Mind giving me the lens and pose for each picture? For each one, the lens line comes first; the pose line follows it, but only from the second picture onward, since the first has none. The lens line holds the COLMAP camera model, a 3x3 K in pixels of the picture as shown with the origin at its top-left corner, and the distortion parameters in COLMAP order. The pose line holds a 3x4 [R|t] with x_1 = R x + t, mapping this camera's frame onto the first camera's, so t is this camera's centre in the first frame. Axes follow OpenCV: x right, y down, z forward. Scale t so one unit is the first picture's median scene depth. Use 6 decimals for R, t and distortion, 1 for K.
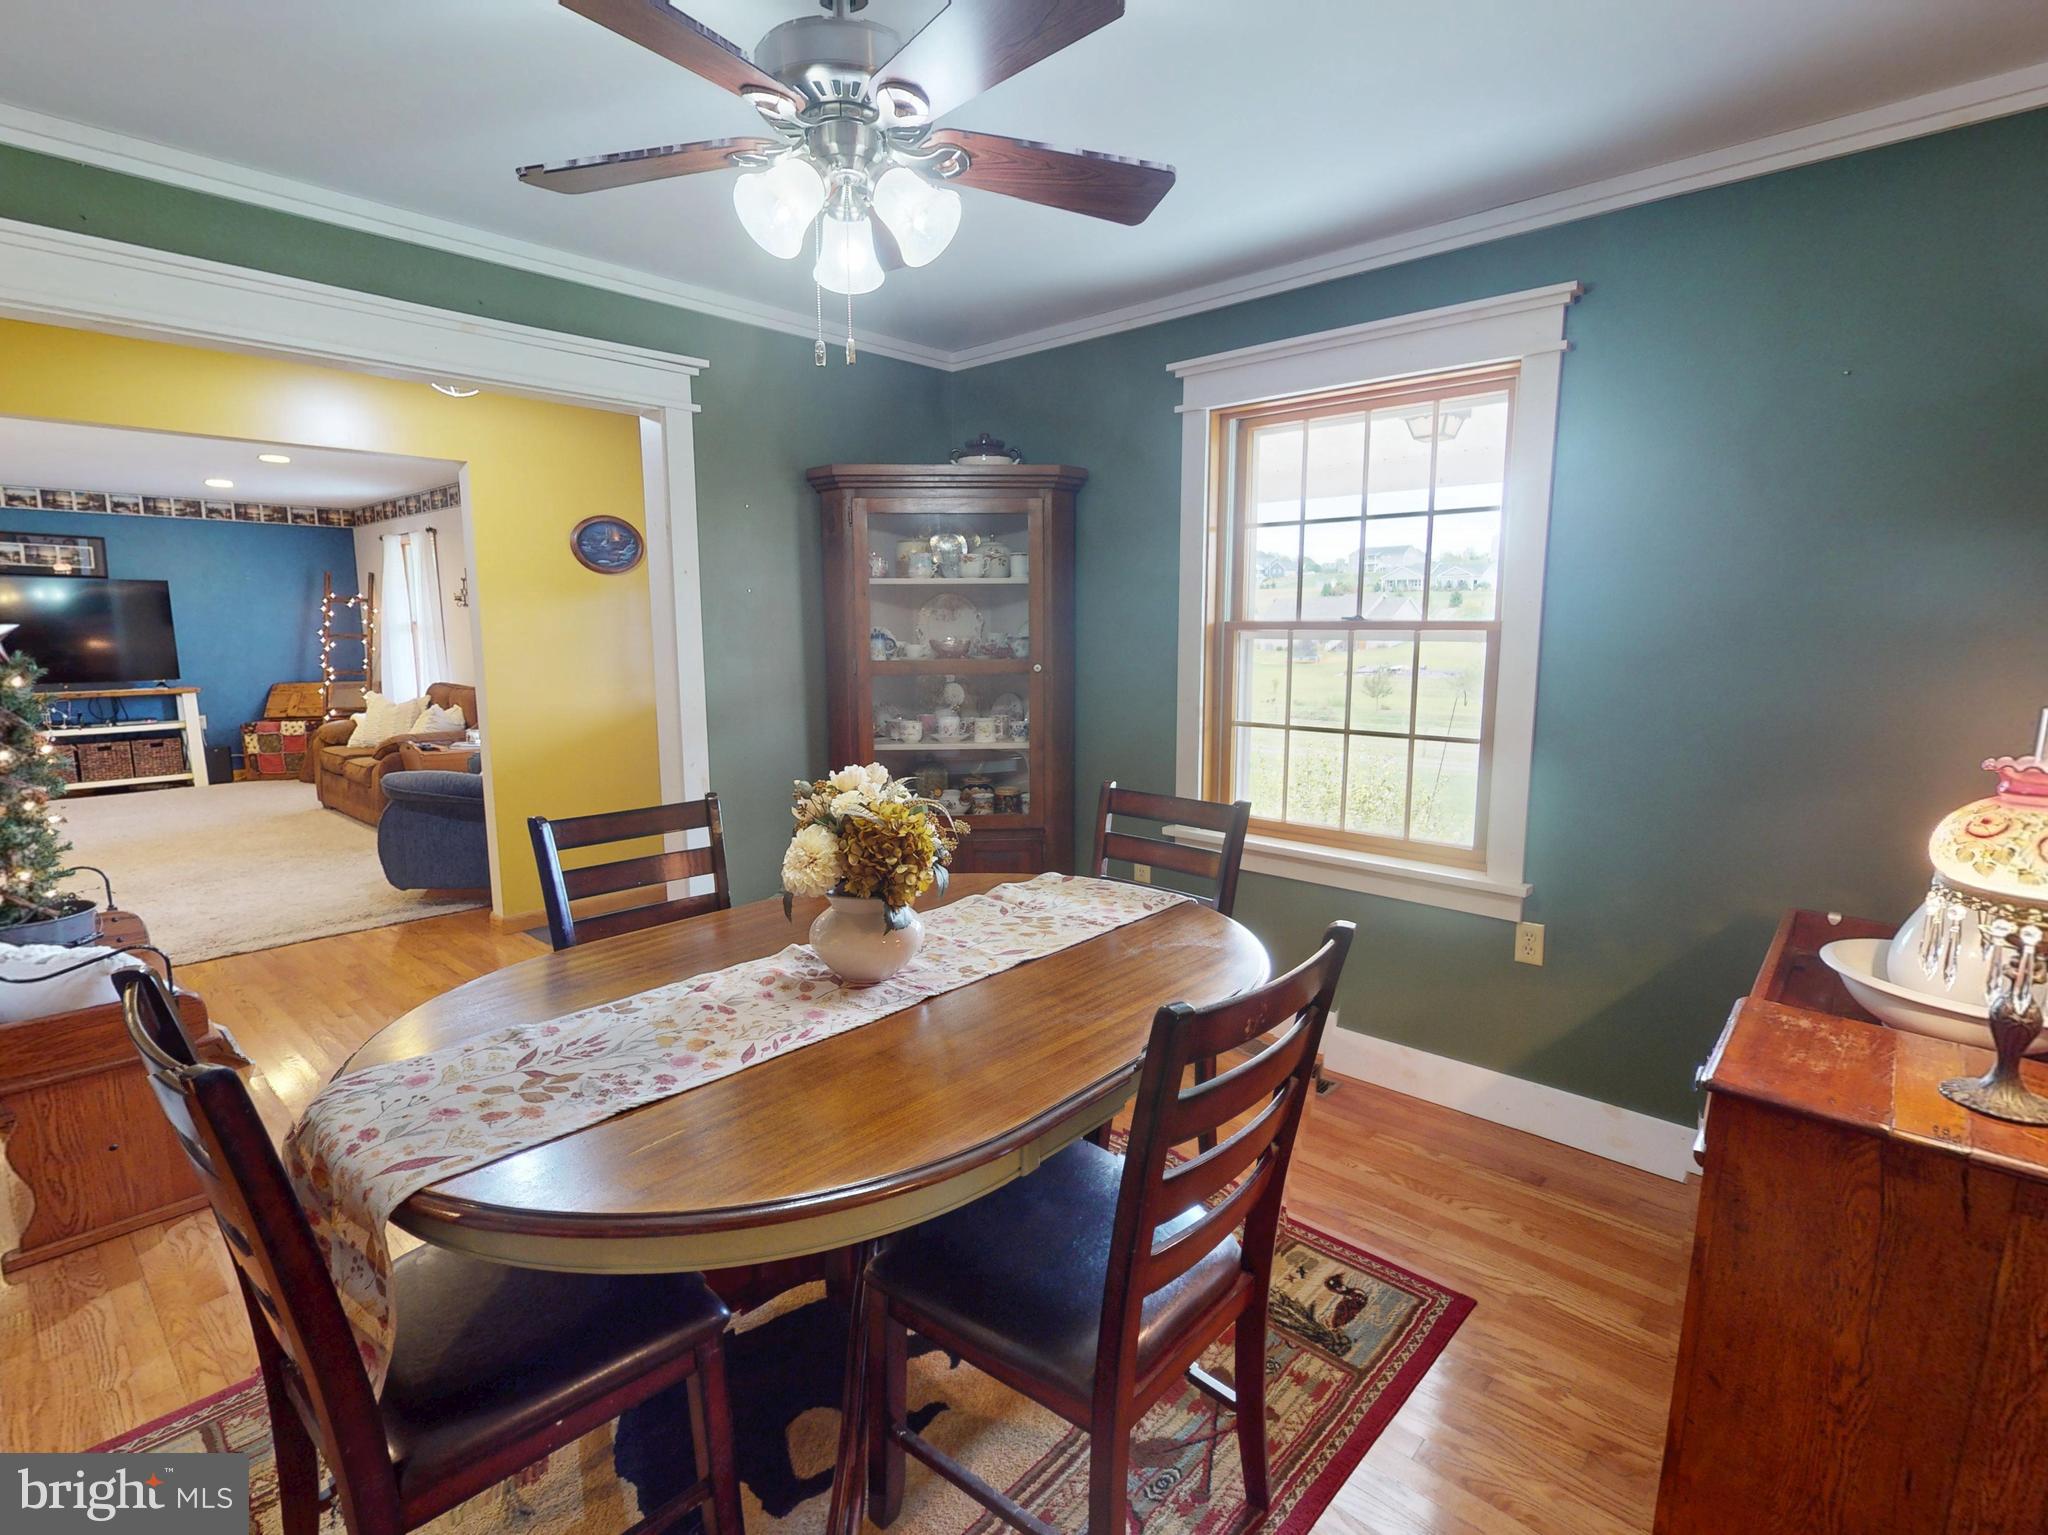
lens RADIAL K [[1009.9, 0, 1024.0], [0, 1009.9, 767.5], [0, 0, 1]] dist [0.002863, 0.000558]
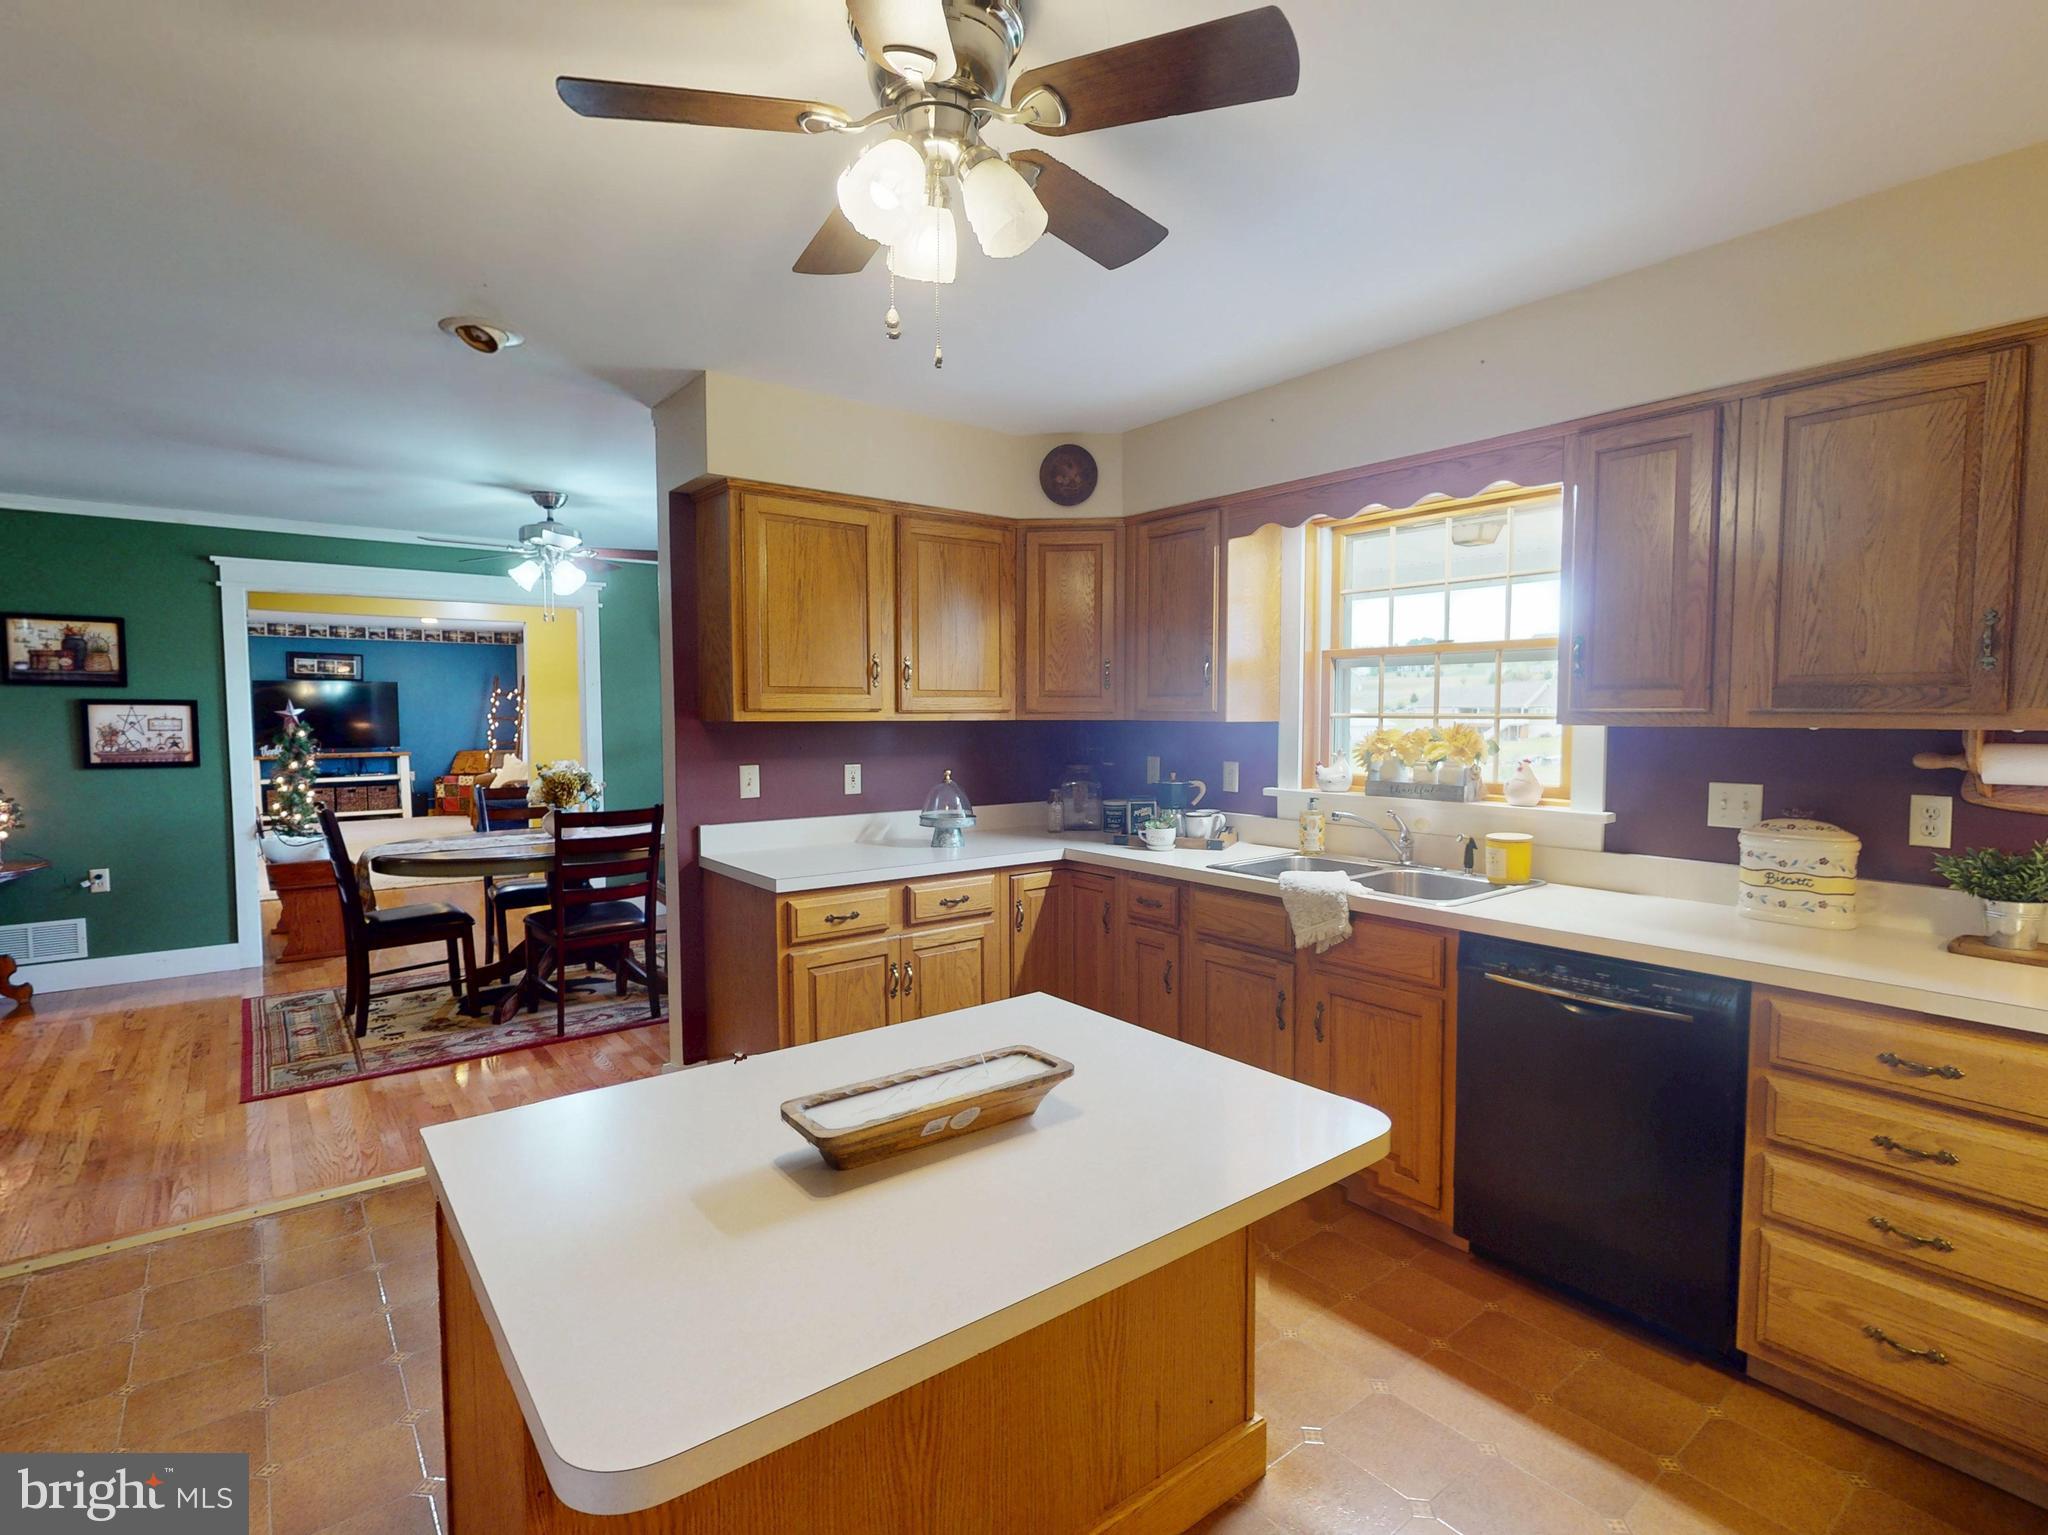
lens RADIAL K [[1001.4, 0, 1024.9], [0, 1001.4, 771.3], [0, 0, 1]] dist [0.000345, -0.000147]
pose [[0.986589, 0.011728, -0.162802, 0.328228], [-0.025192, 0.996405, -0.080882, 0.046589], [0.161268, 0.083898, 0.983338, -0.314110]]
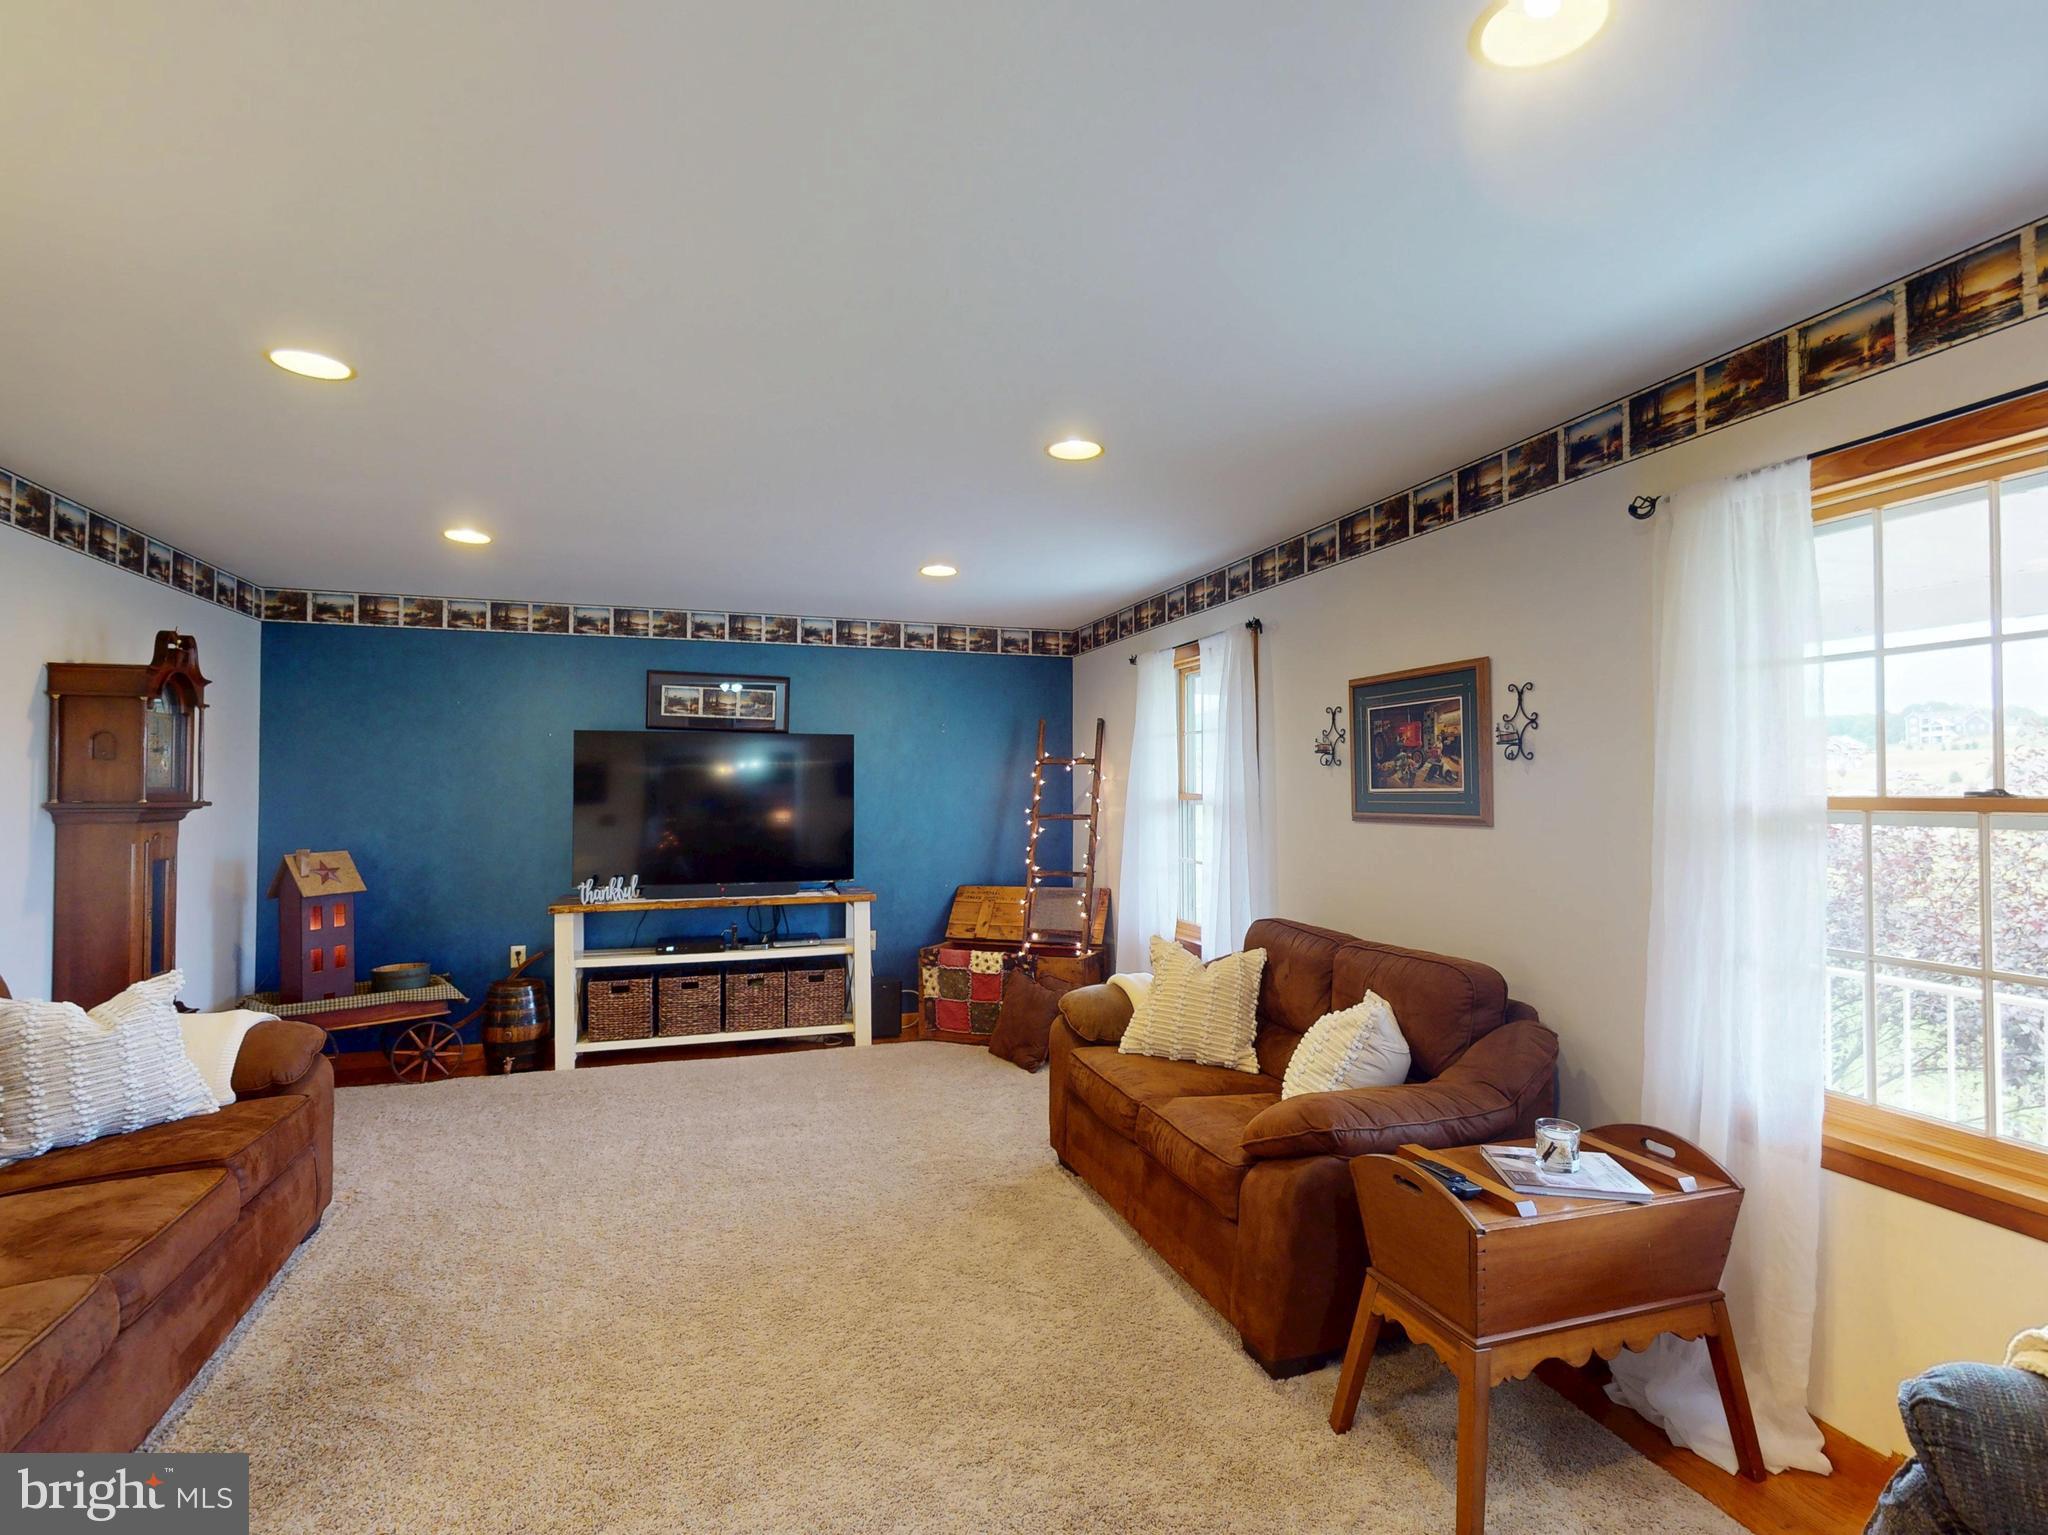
lens RADIAL K [[1001.4, 0, 1024.9], [0, 1001.4, 771.3], [0, 0, 1]] dist [0.000345, -0.000147]
pose [[0.872839, -0.008754, -0.487929, -0.409716], [-0.072265, 0.986497, -0.146971, -0.068347], [0.482627, 0.163542, 0.860421, 0.471949]]
